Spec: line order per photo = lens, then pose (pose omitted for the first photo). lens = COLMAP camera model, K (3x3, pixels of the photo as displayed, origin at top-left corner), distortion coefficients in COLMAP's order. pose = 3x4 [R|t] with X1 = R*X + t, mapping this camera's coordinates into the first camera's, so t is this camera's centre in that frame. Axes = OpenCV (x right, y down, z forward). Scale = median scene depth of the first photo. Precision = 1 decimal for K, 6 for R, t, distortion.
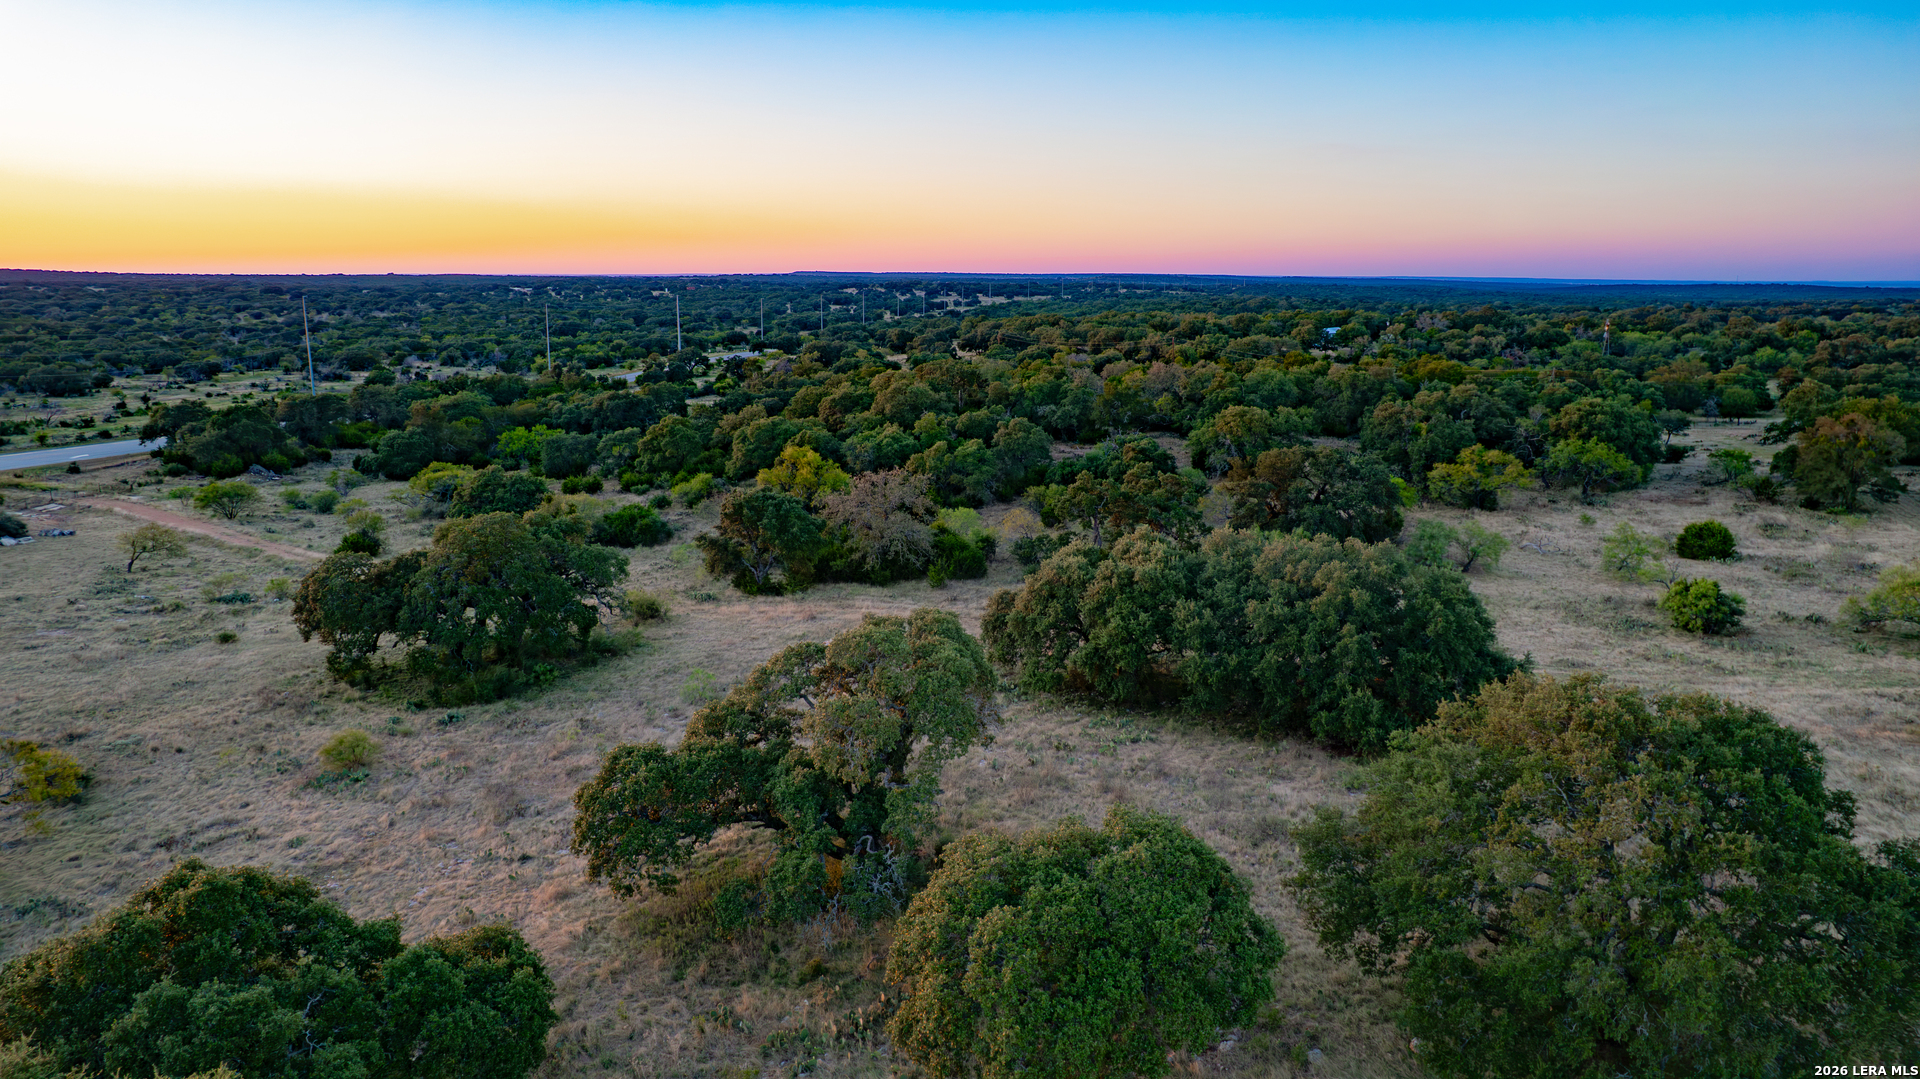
lens RADIAL K [[1296.0, 0, 959.7], [0, 1296.0, 539.4], [0, 0, 1]] dist [-0.081965, 0.072849]
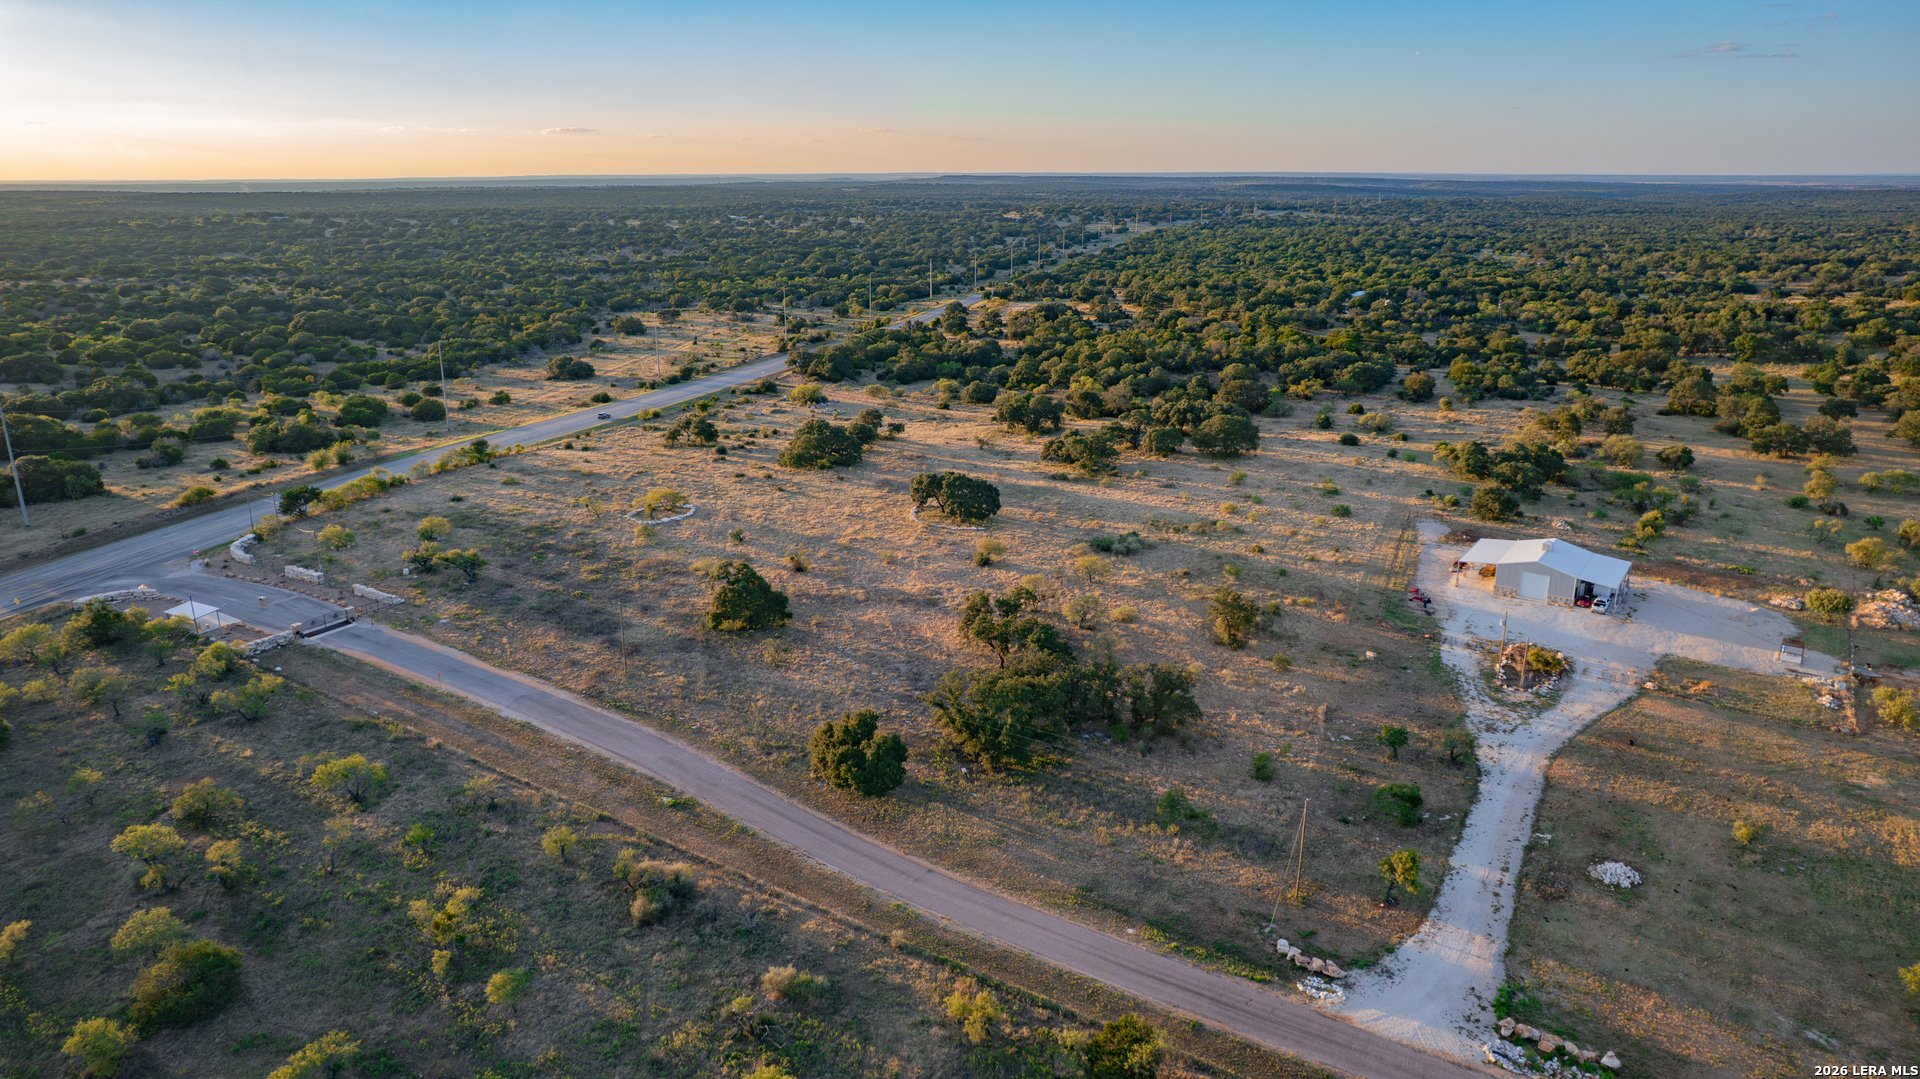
lens RADIAL K [[1296.0, 0, 960.6], [0, 1296.0, 539.6], [0, 0, 1]] dist [-0.081965, 0.072849]
pose [[0.994227, 0.027236, -0.103782, -0.075583], [-0.019603, 0.997075, 0.073875, 0.077729], [0.105491, -0.071414, 0.991853, -1.742938]]
